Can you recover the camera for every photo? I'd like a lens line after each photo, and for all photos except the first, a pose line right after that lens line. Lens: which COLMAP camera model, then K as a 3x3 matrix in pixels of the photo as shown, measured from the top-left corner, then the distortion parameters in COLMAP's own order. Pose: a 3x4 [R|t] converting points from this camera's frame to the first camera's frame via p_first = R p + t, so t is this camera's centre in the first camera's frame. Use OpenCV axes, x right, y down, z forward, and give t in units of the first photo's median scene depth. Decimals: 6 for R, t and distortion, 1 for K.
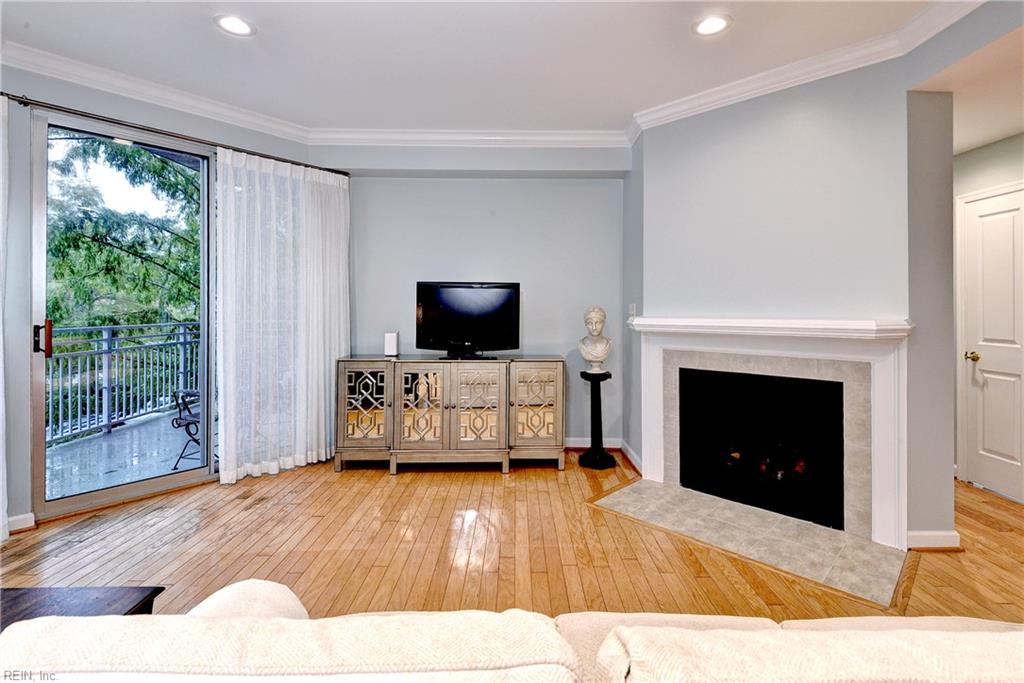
lens RADIAL K [[474.7, 0, 508.7], [0, 474.7, 308.6], [0, 0, 1]] dist [0.021798, -0.013296]
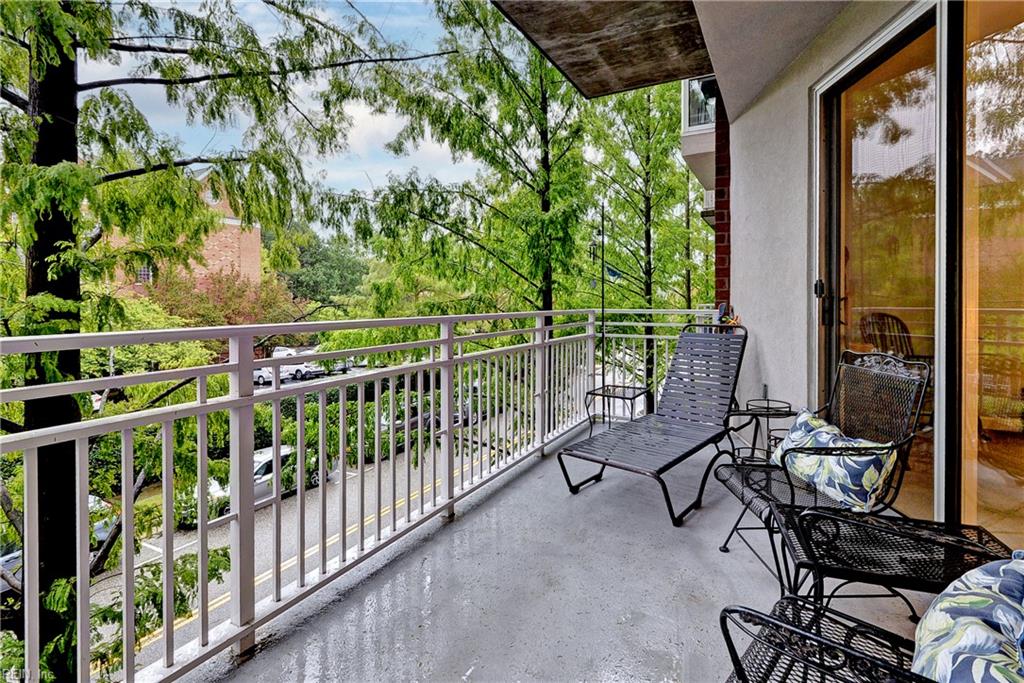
lens RADIAL K [[474.7, 0, 536.6], [0, 474.7, 319.2], [0, 0, 1]] dist [0.021798, -0.013296]
pose [[0.888946, 0.010773, -0.457885, -0.721608], [0.007591, 0.999240, 0.038246, 0.030952], [0.457949, -0.037475, 0.888188, 0.829385]]
